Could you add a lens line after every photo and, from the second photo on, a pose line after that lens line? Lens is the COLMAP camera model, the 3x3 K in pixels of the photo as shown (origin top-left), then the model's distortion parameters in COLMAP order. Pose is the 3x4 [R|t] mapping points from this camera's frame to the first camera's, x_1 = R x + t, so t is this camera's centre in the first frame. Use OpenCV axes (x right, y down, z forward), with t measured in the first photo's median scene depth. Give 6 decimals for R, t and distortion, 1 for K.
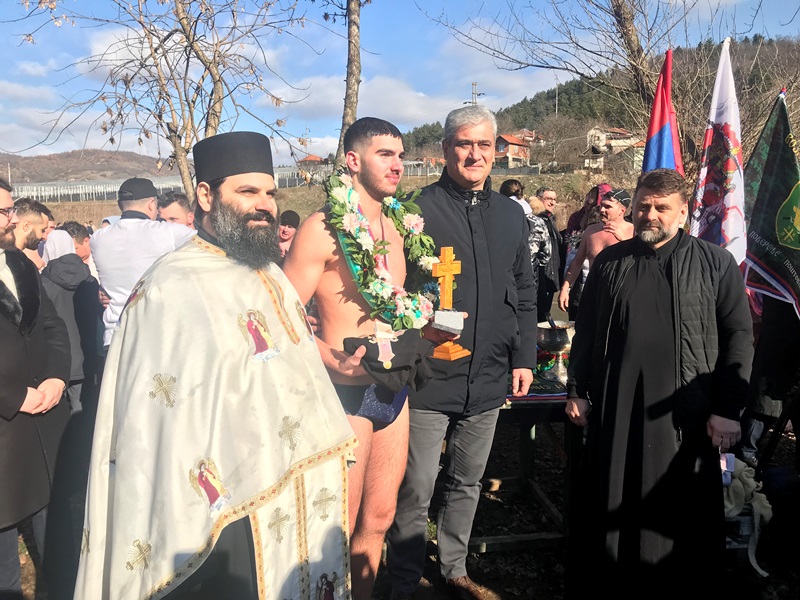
lens RADIAL K [[664.0, 0, 400.0], [0, 664.0, 298.8], [0, 0, 1]] dist [-0.004372, -0.002021]
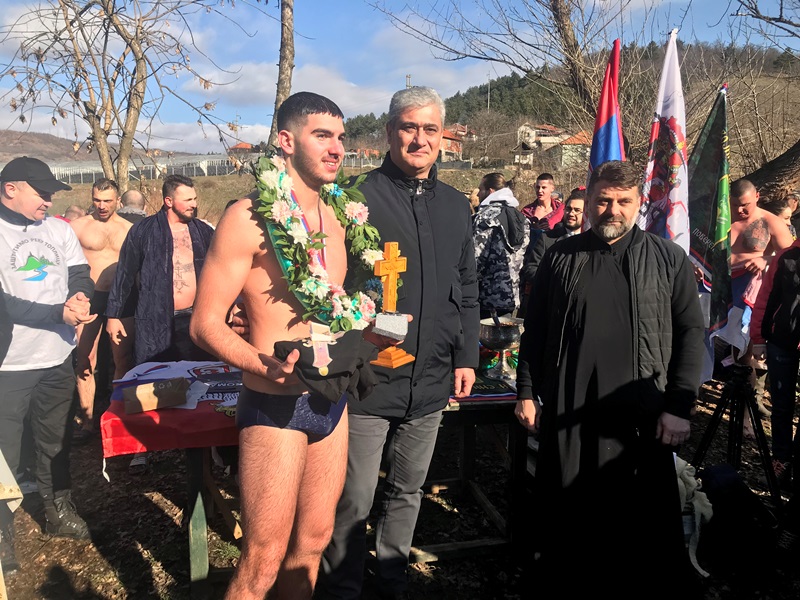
lens RADIAL K [[659.2, 0, 401.6], [0, 659.2, 302.2], [0, 0, 1]] dist [-0.001752, 0.000569]
pose [[0.994602, 0.003859, 0.103692, -0.002247], [-0.005717, 0.999828, 0.017628, -0.002306], [-0.103606, -0.018126, 0.994453, 0.028146]]
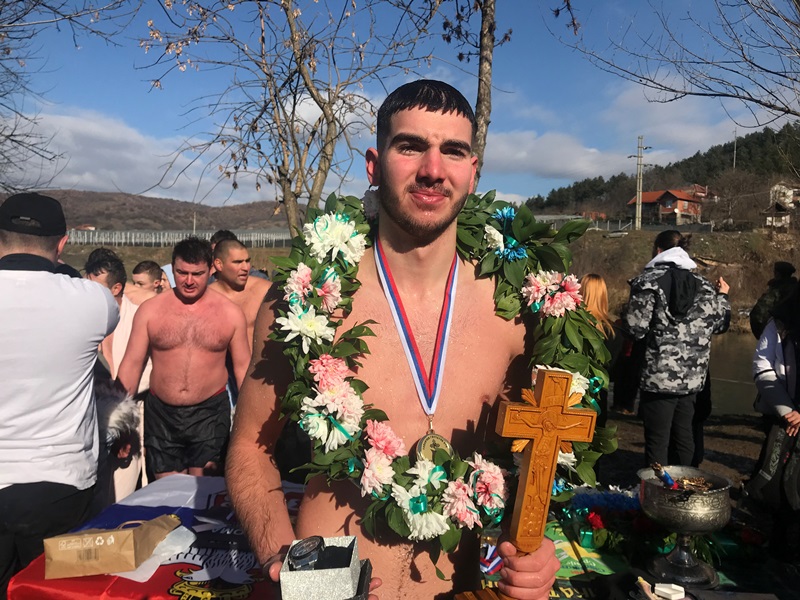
lens RADIAL K [[650.7, 0, 401.4], [0, 650.7, 297.8], [0, 0, 1]] dist [0.003524, 0.004164]
pose [[0.970638, 0.044056, -0.236478, 0.053614], [-0.062698, 0.995440, -0.071897, -0.022314], [0.232232, 0.084612, 0.968973, 0.162457]]
